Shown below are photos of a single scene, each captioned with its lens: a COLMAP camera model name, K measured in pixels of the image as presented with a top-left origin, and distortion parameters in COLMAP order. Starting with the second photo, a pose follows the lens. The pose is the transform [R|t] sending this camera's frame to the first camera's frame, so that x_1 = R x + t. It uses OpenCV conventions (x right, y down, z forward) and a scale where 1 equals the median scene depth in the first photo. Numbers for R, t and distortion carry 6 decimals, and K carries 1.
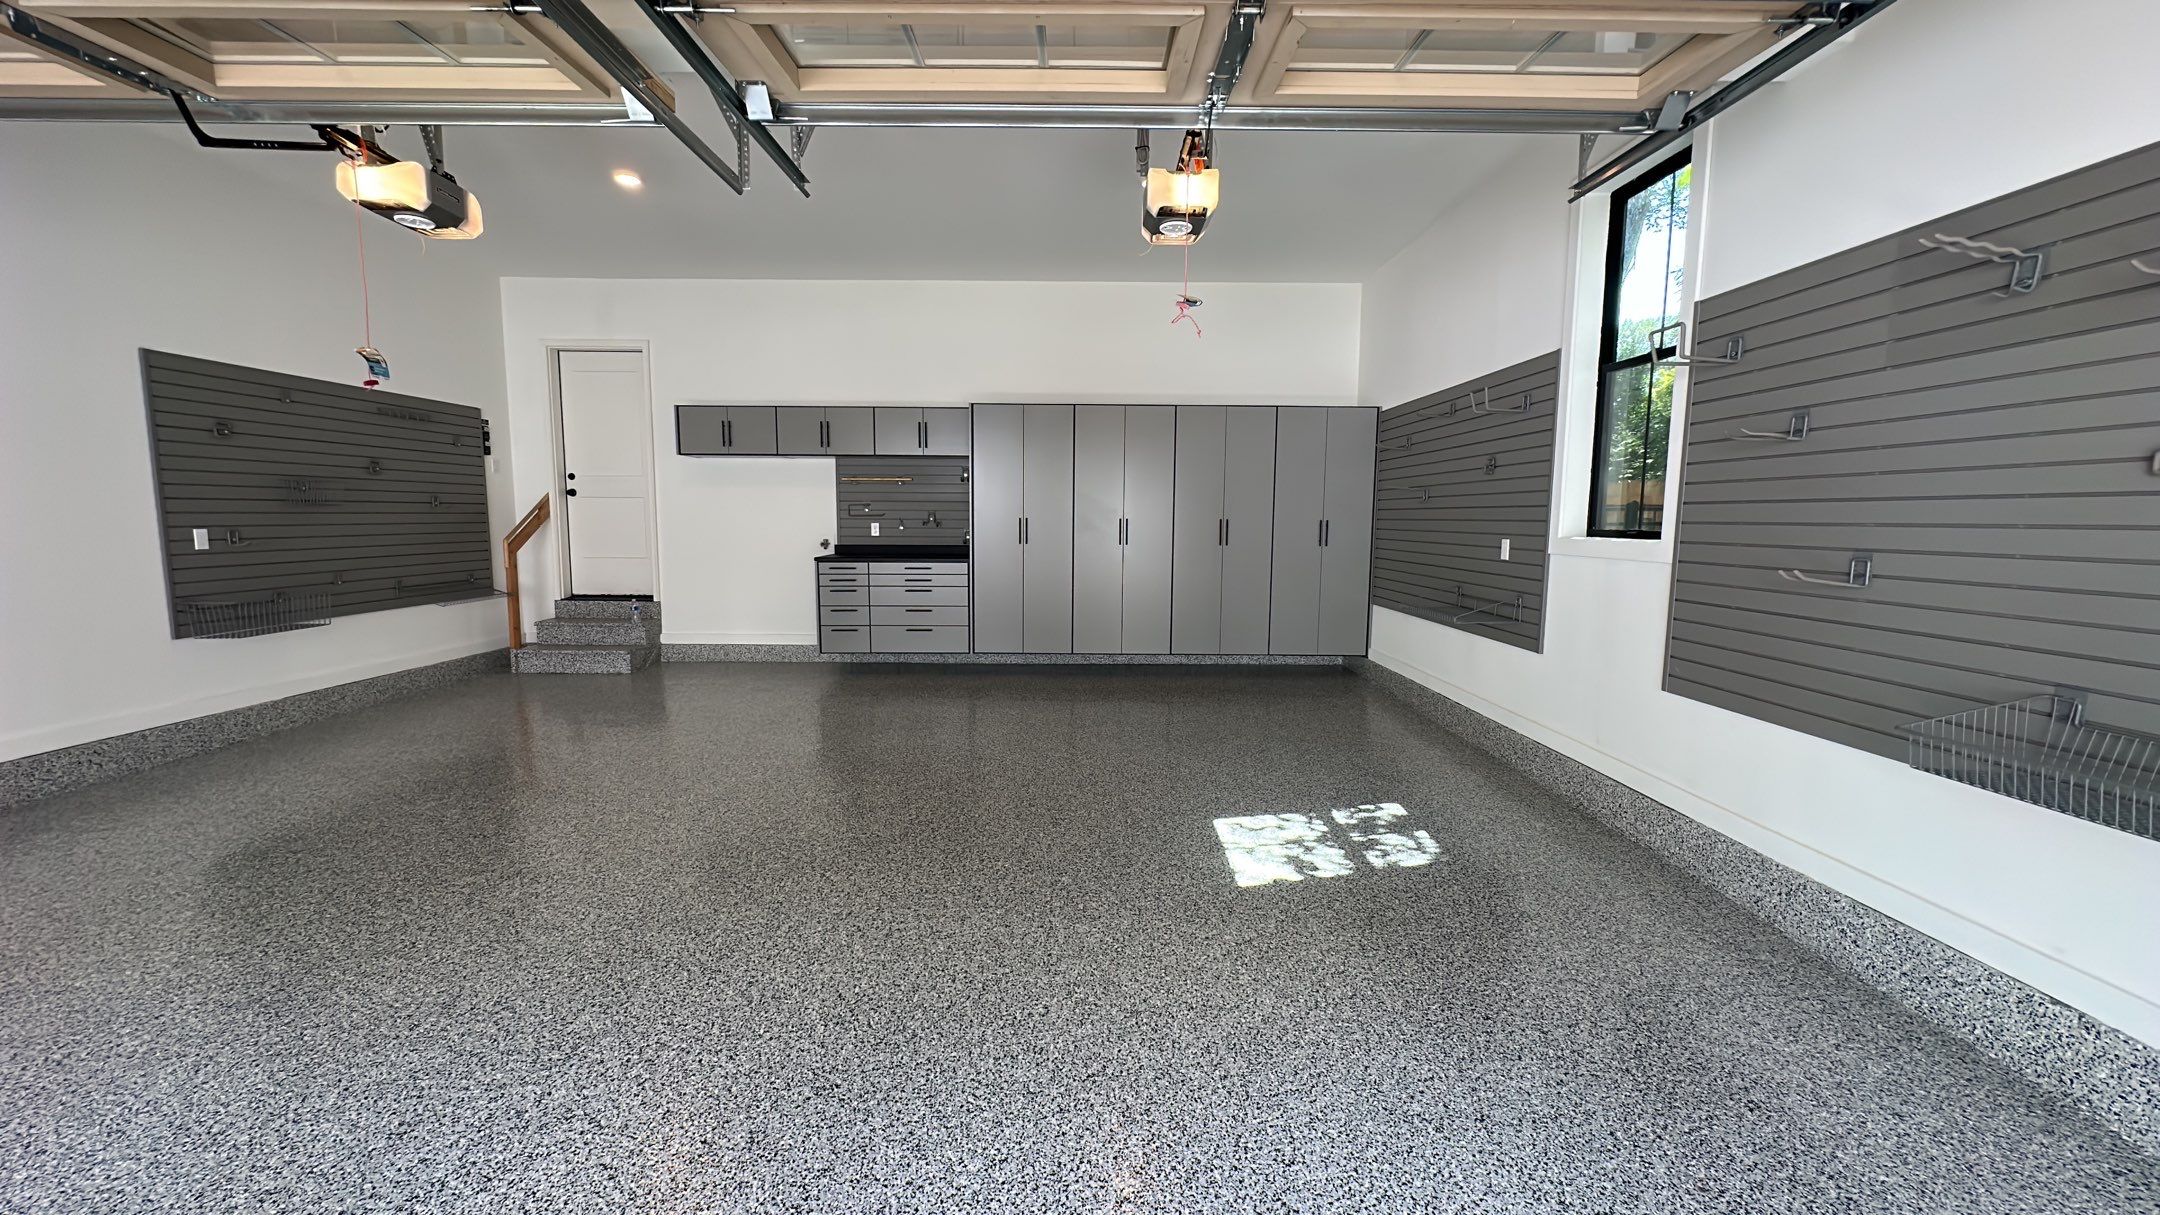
lens RADIAL K [[822.6, 0, 1082.7], [0, 822.6, 609.5], [0, 0, 1]] dist [-0.002701, 0.000816]
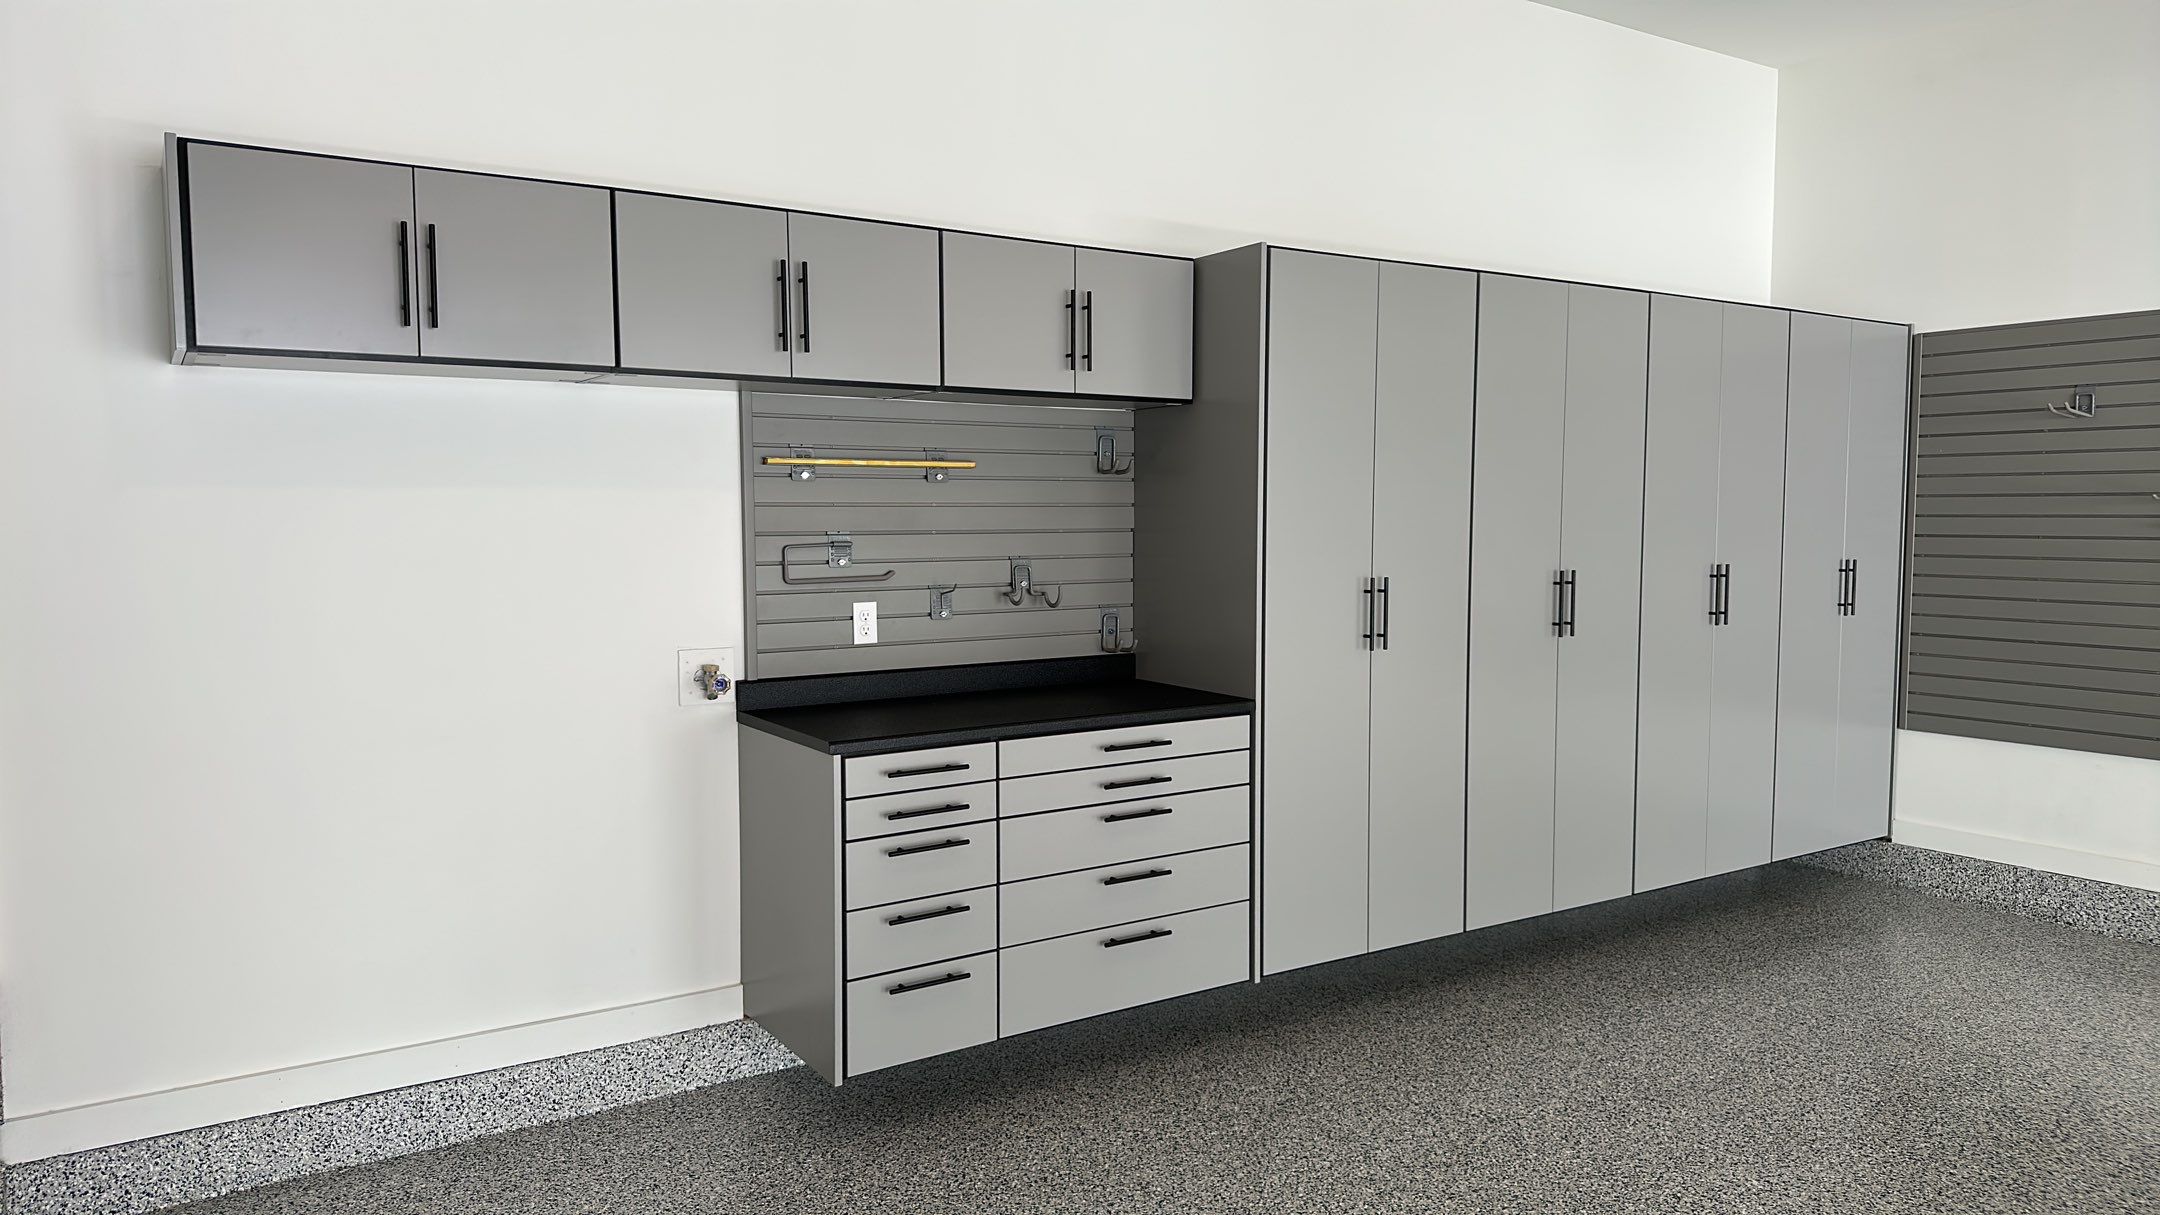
lens RADIAL K [[1436.6, 0, 1083.1], [0, 1436.6, 619.4], [0, 0, 1]] dist [0.088573, -0.133041]
pose [[0.840827, -0.048864, 0.539094, -0.742648], [0.069062, 0.997462, -0.017305, -0.130310], [-0.536880, 0.051781, 0.842068, 0.775020]]
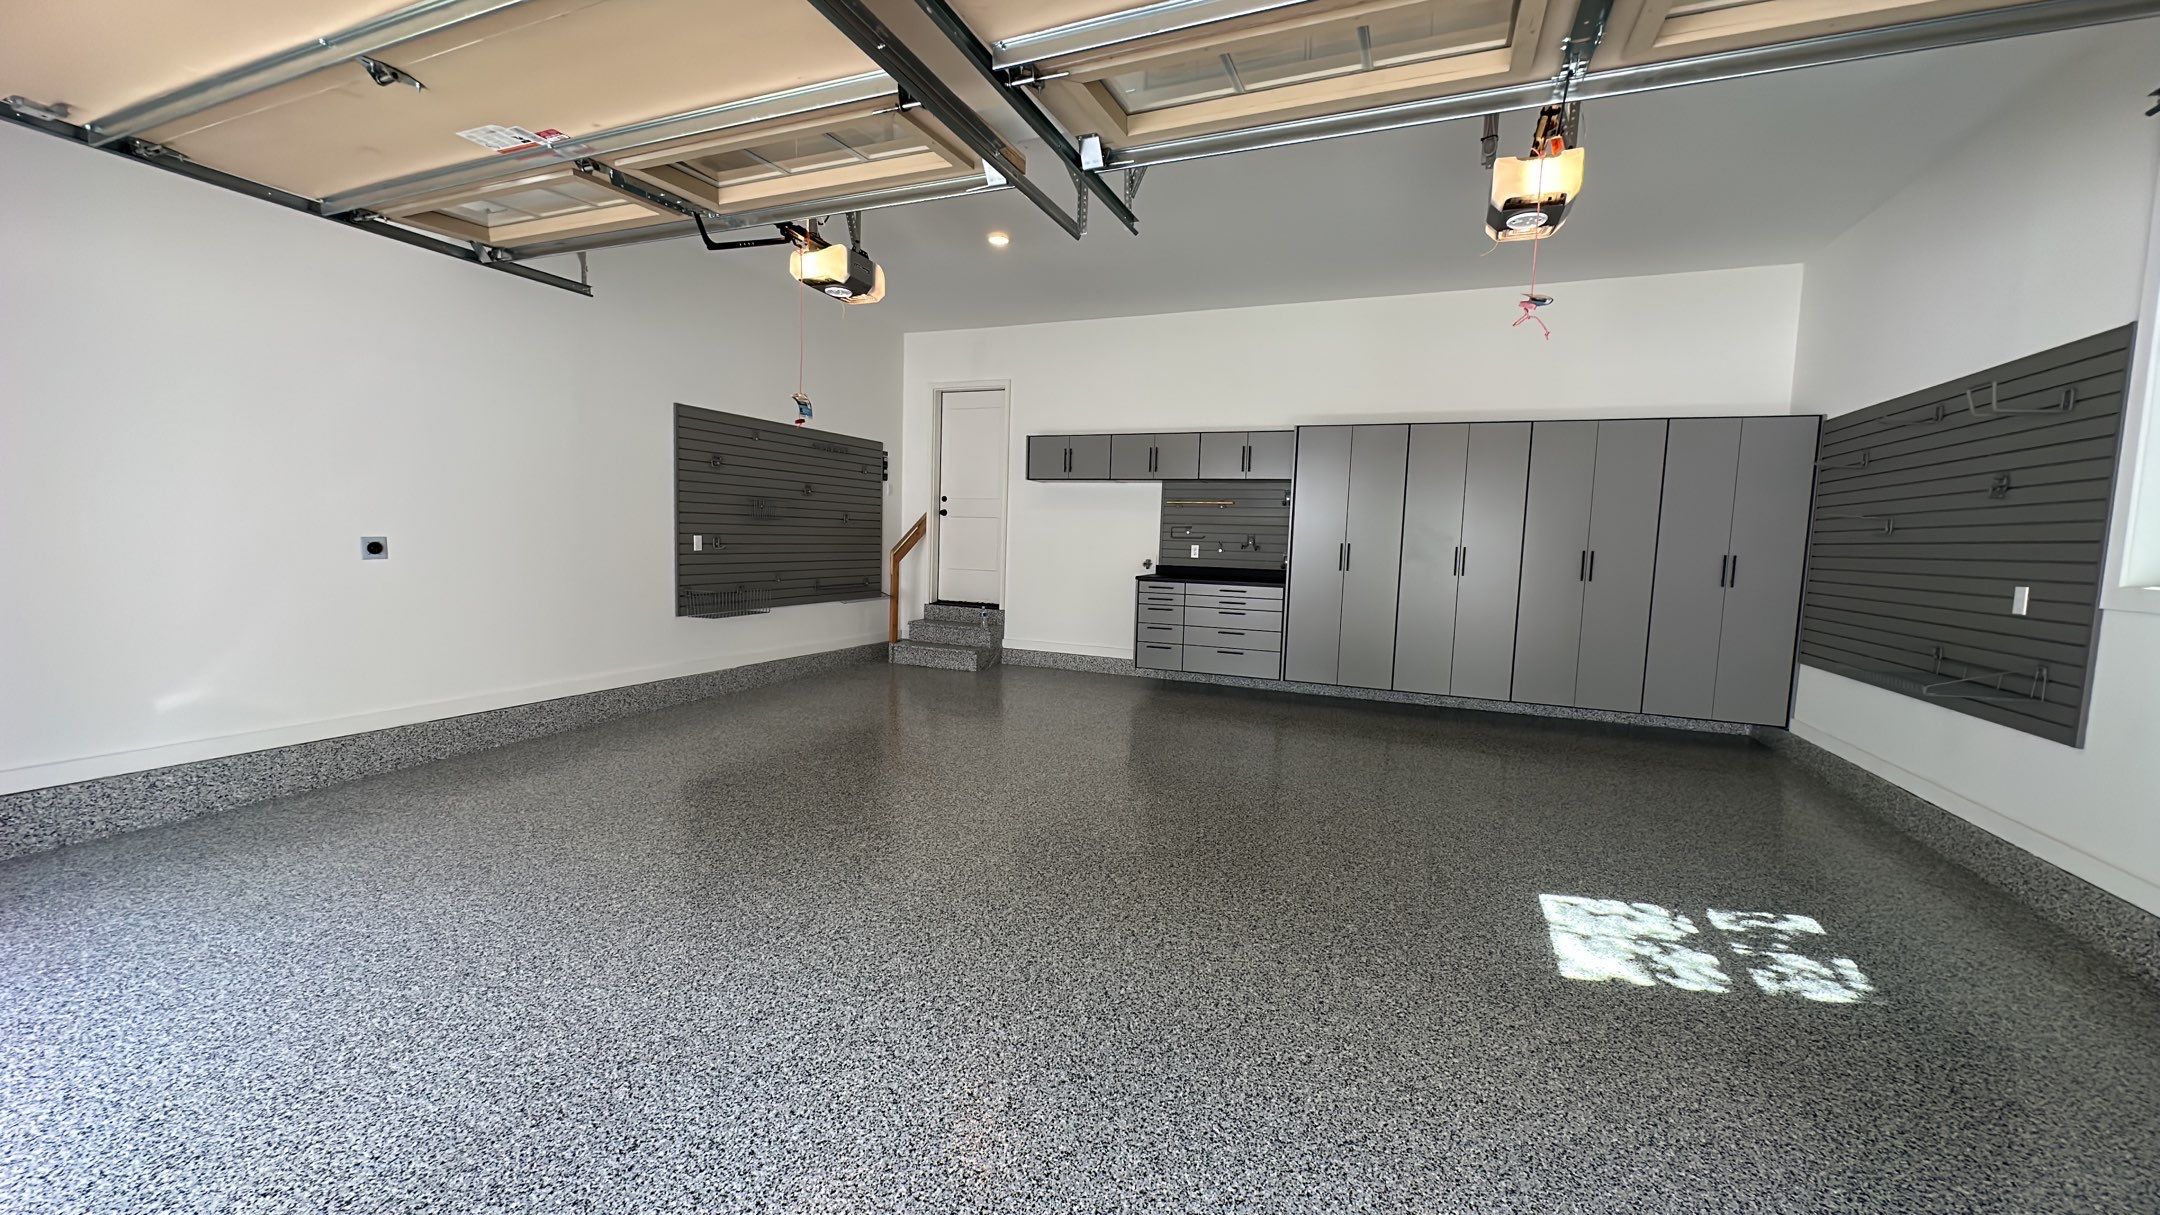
lens RADIAL K [[822.6, 0, 1082.7], [0, 822.6, 609.5], [0, 0, 1]] dist [-0.002701, 0.000816]
pose [[0.921694, 0.055231, -0.383965, 0.024933], [-0.067517, 0.997545, -0.018583, 0.004972], [0.381996, 0.043052, 0.923161, 0.006557]]
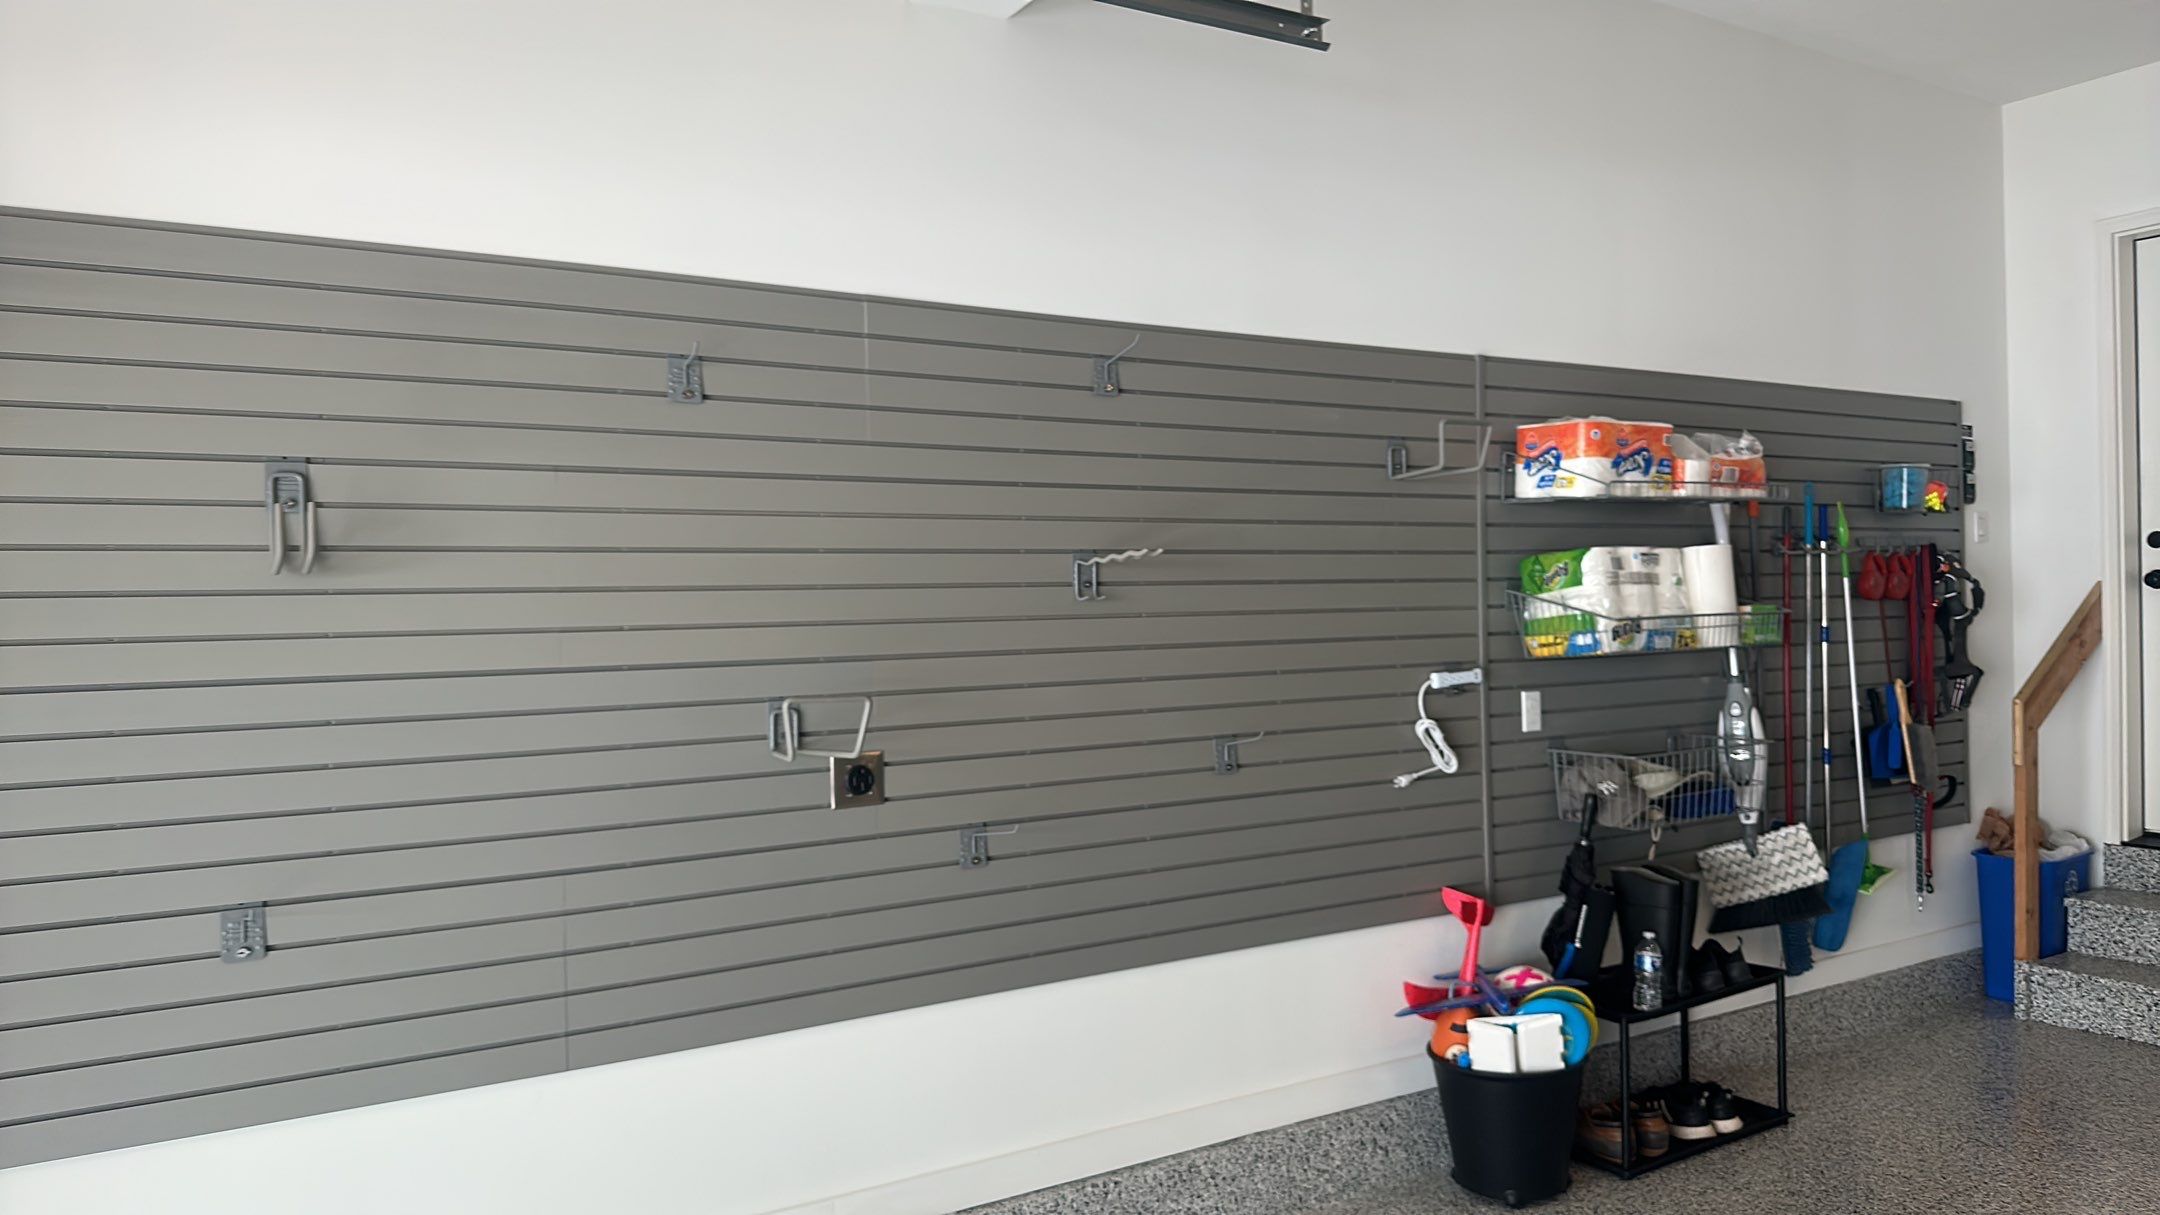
lens RADIAL K [[1457.4, 0, 1074.1], [0, 1457.4, 621.4], [0, 0, 1]] dist [-0.003831, -0.004756]
pose [[0.505714, -0.014654, -0.862577, -0.435151], [-0.069469, 0.995917, -0.057648, -0.068958], [0.859900, 0.089076, 0.502631, 0.294525]]
